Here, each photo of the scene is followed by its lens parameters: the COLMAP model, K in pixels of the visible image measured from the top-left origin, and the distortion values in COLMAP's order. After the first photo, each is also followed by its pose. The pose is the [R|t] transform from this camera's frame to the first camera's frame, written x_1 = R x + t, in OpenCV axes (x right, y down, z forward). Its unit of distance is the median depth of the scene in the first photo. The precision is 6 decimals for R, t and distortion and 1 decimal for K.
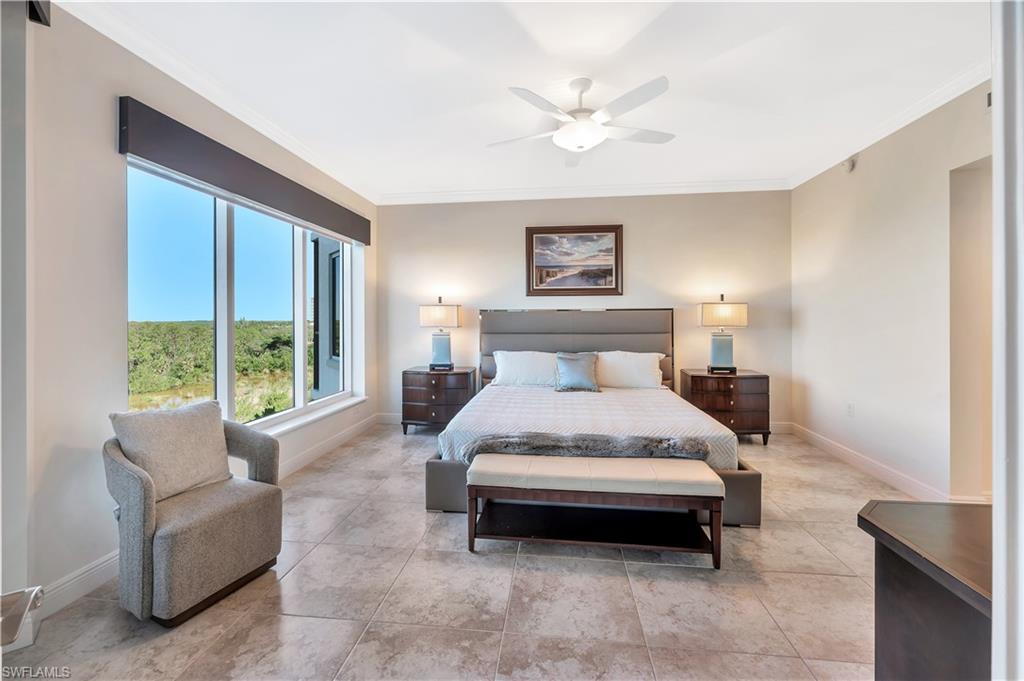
lens RADIAL K [[417.8, 0, 514.6], [0, 417.8, 317.3], [0, 0, 1]] dist [0.001422, 0.000046]
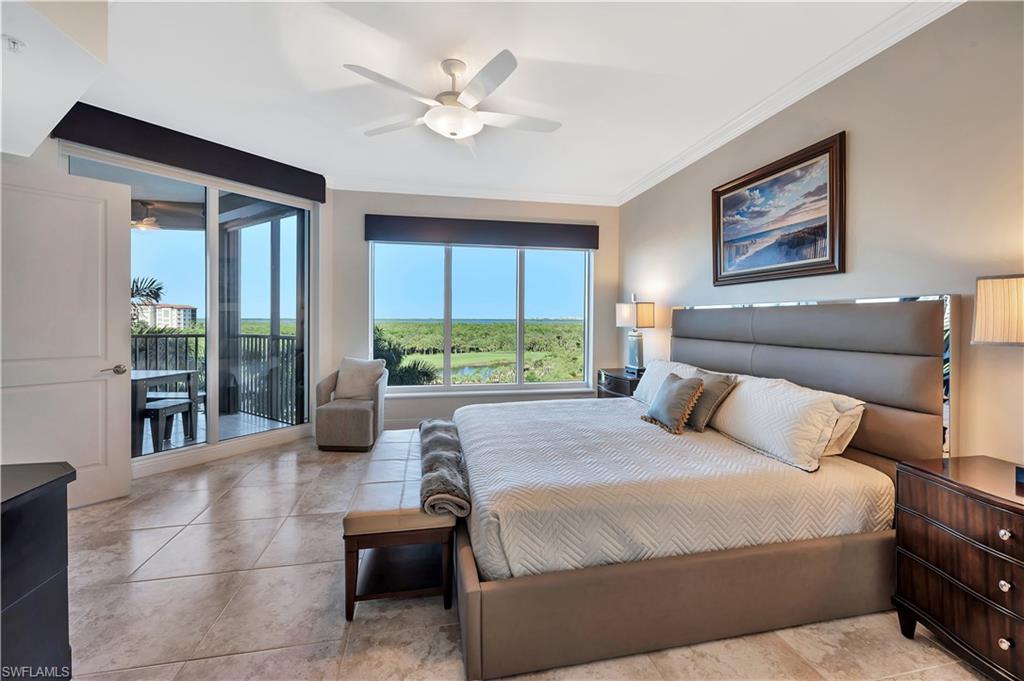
lens RADIAL K [[417.8, 0, 514.6], [0, 417.8, 317.3], [0, 0, 1]] dist [0.001422, 0.000046]
pose [[0.303636, 0.004027, -0.952780, 0.609818], [-0.000397, 0.999992, 0.004100, -0.001745], [0.952788, -0.000867, 0.303635, 0.470672]]
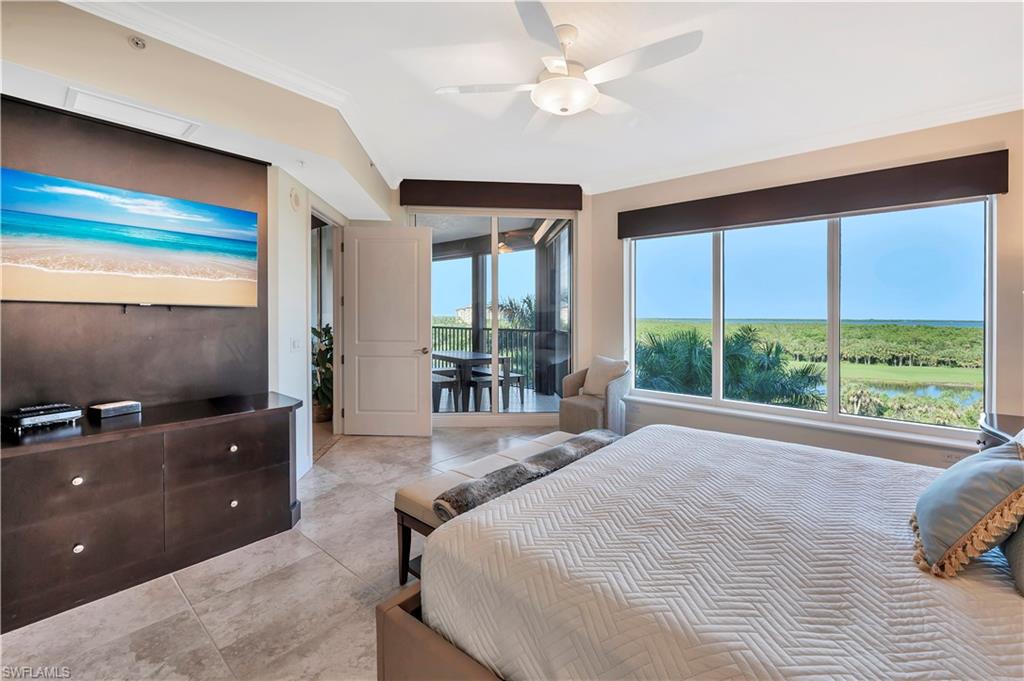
lens RADIAL K [[409.1, 0, 513.5], [0, 409.1, 313.7], [0, 0, 1]] dist [0.000749, 0.000010]
pose [[-0.559696, -0.002492, -0.828694, 0.495481], [-0.003432, 0.999994, -0.000689, -0.003670], [0.828691, 0.002459, -0.559701, 0.755677]]
